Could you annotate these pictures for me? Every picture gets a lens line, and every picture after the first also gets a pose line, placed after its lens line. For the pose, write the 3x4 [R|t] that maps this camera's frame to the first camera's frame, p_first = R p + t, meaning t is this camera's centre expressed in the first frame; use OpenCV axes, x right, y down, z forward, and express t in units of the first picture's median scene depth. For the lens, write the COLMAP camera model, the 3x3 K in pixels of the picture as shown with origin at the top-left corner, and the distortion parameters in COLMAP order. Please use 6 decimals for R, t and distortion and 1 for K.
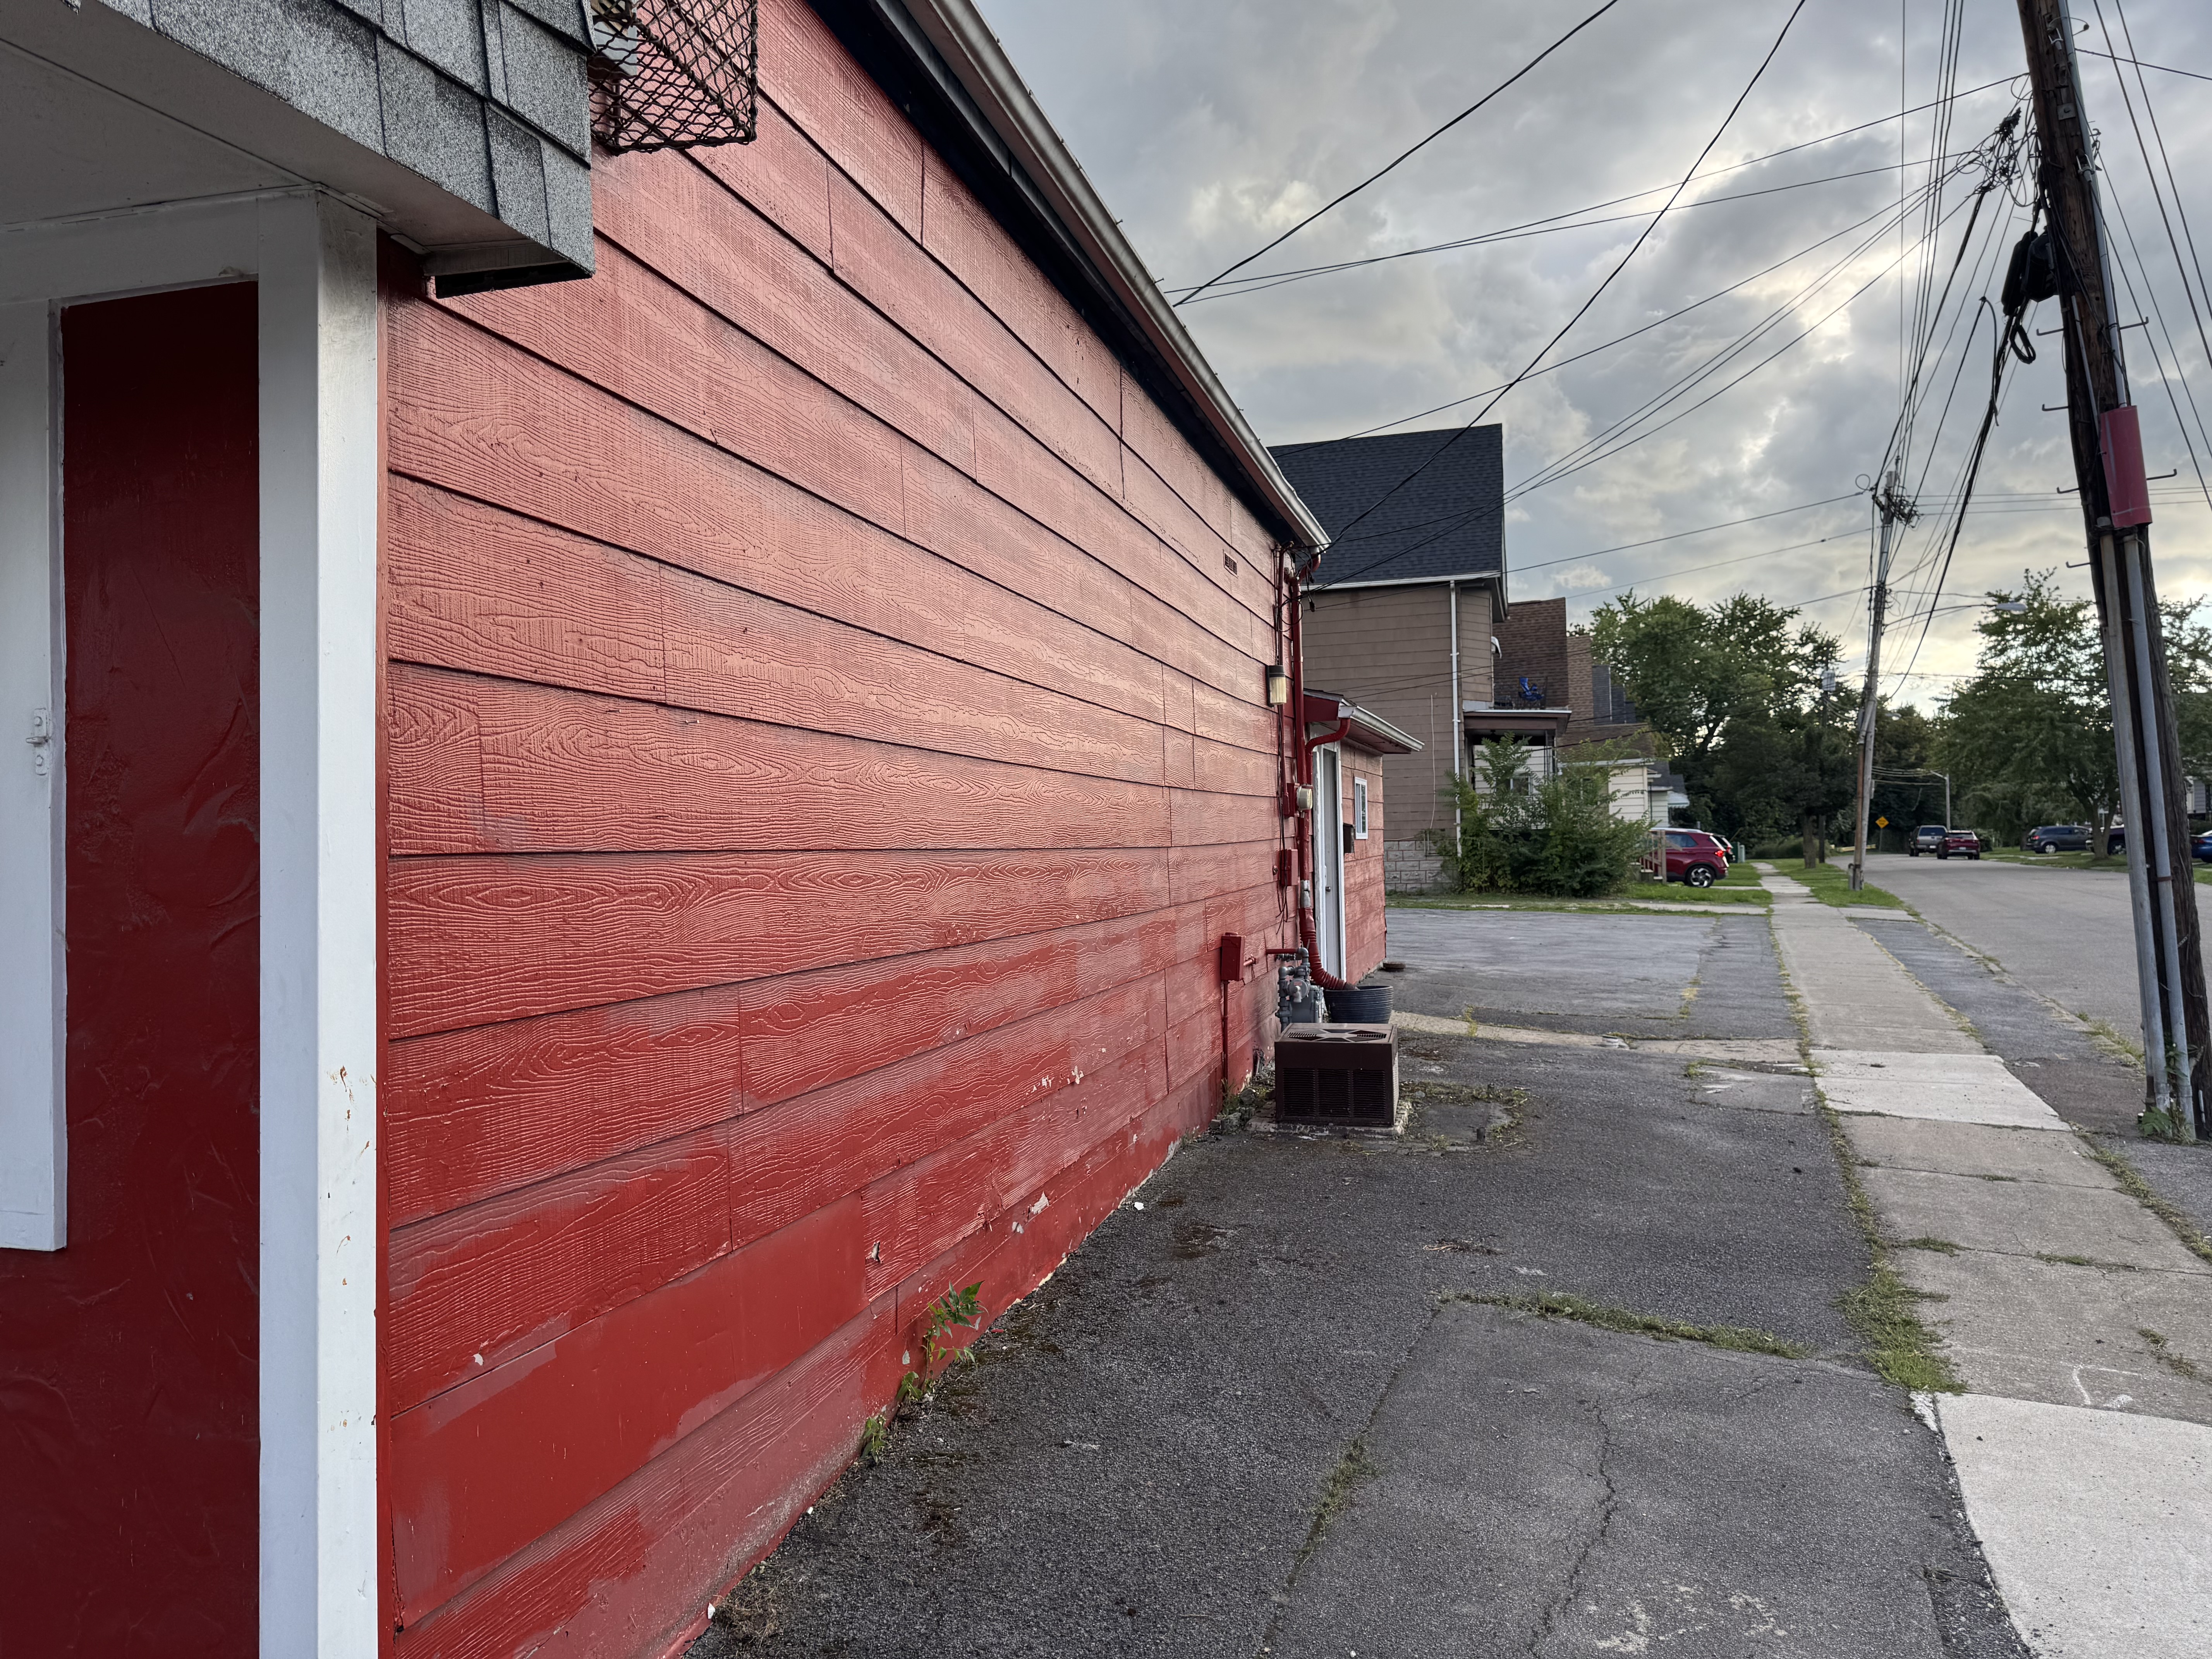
lens RADIAL K [[1550.1, 0, 1097.7], [0, 1550.1, 836.9], [0, 0, 1]] dist [0.035493, -0.031939]
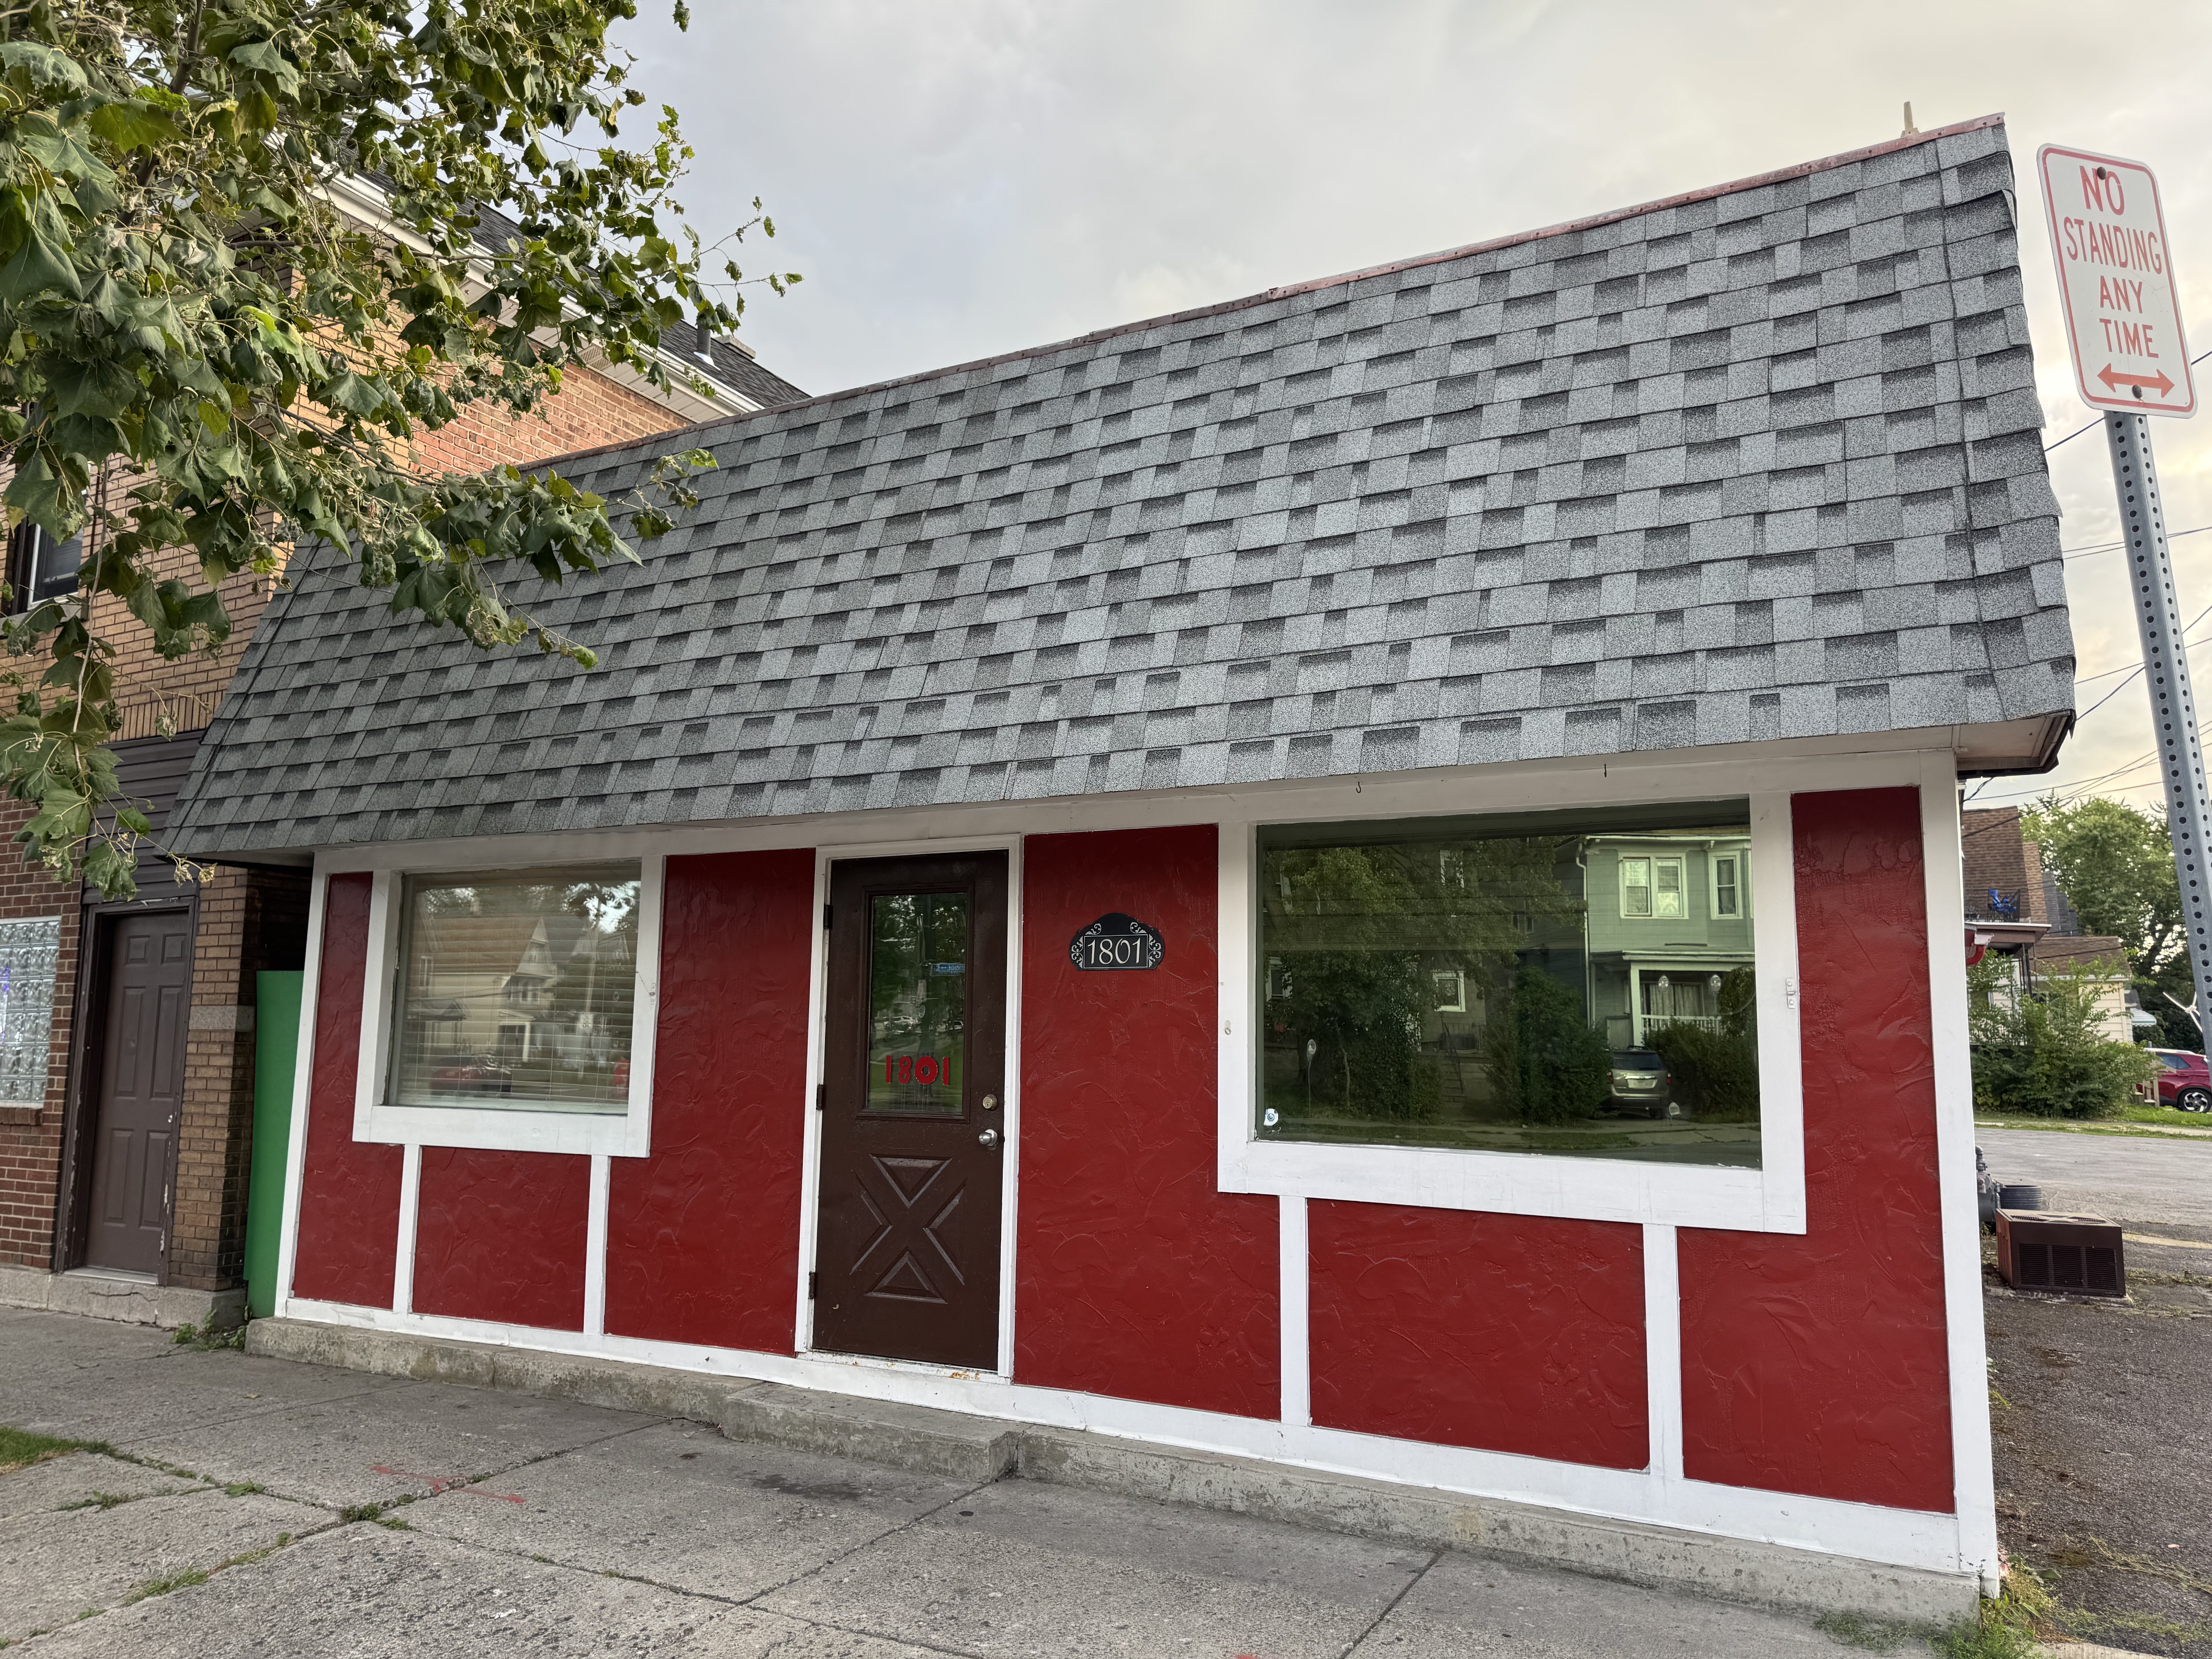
lens RADIAL K [[1550.1, 0, 1100.9], [0, 1550.1, 825.5], [0, 0, 1]] dist [0.035493, -0.031939]
pose [[0.978192, -0.004008, -0.207663, -0.075331], [-0.023903, 0.990999, -0.131718, 0.001067], [0.206321, 0.133809, 0.969292, -0.085369]]
